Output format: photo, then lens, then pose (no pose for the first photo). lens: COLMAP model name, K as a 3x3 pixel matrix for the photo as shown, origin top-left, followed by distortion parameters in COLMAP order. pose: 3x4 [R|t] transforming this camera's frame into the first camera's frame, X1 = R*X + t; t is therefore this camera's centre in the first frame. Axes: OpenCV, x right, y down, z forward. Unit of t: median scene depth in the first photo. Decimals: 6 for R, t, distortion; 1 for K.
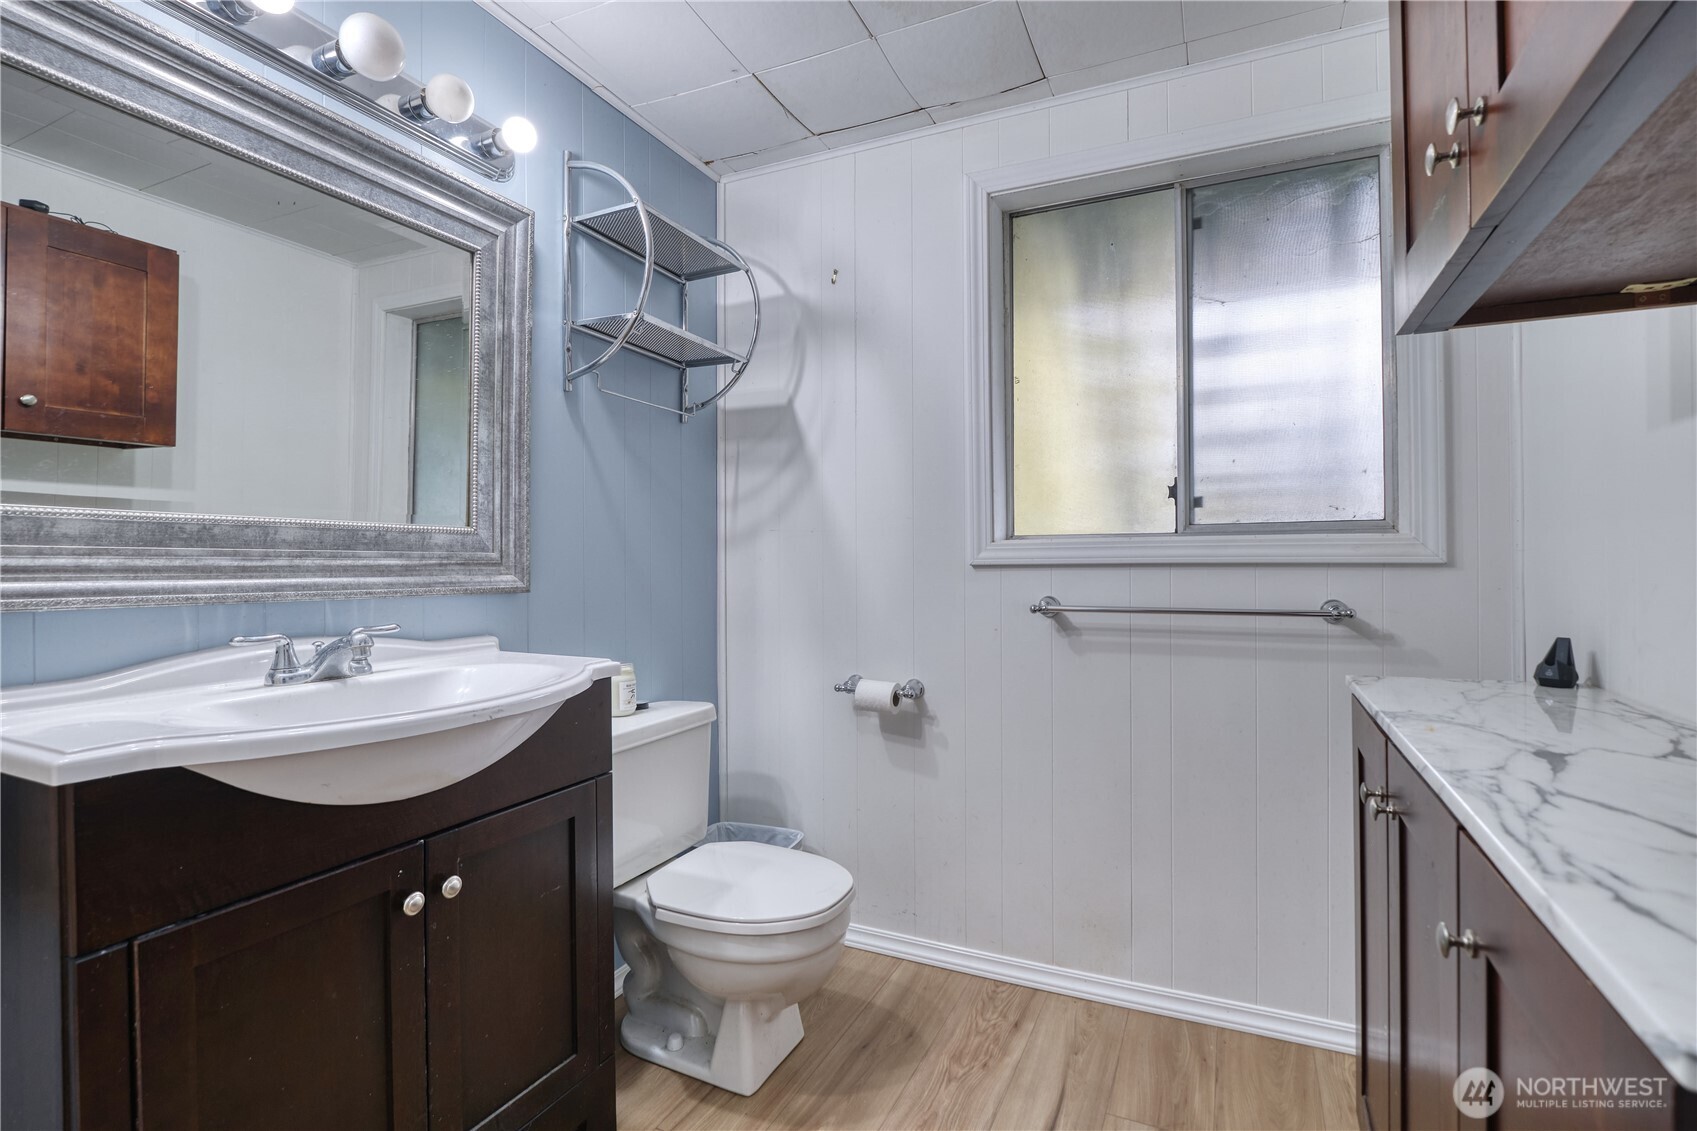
lens RADIAL K [[773.6, 0, 836.0], [0, 773.6, 554.9], [0, 0, 1]] dist [-0.000608, -0.000099]
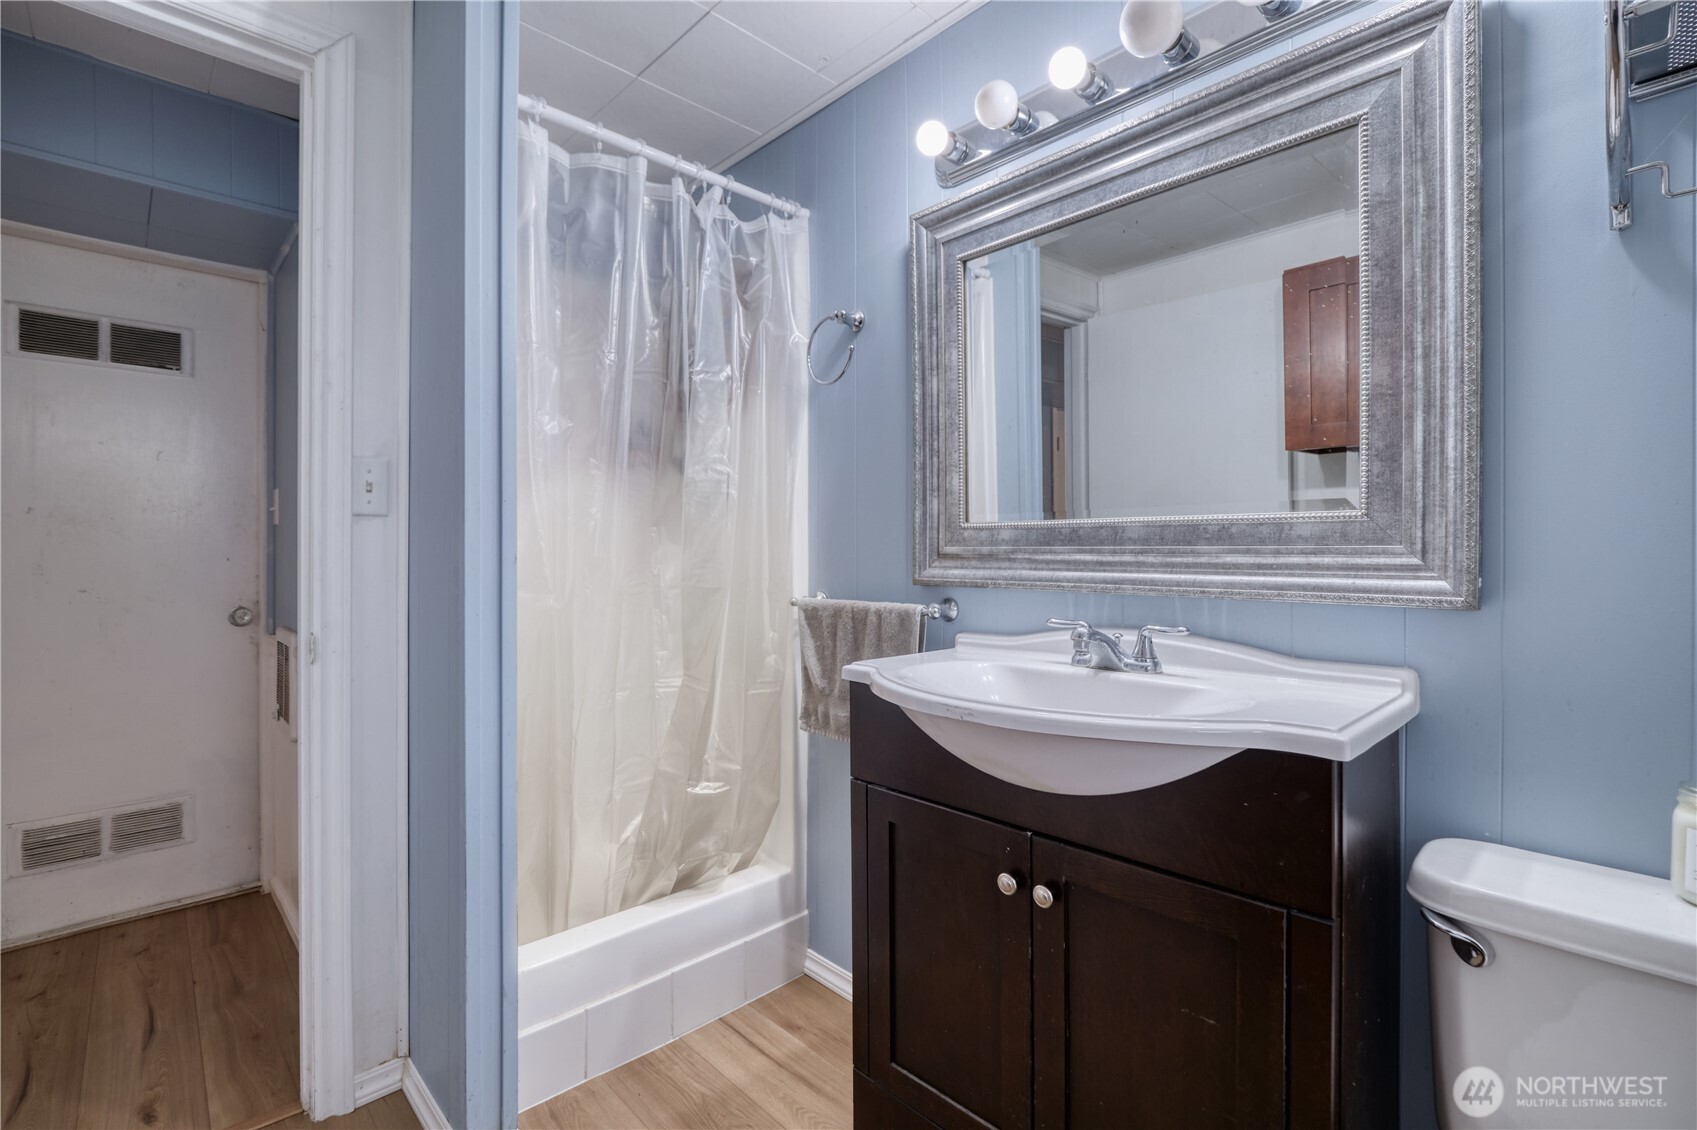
lens RADIAL K [[773.6, 0, 836.0], [0, 773.6, 554.4], [0, 0, 1]] dist [-0.000608, -0.000099]
pose [[-0.337599, -0.007660, -0.941259, 0.396127], [0.001716, 0.999960, -0.008753, 0.011298], [0.941288, -0.004570, -0.337573, 0.869424]]
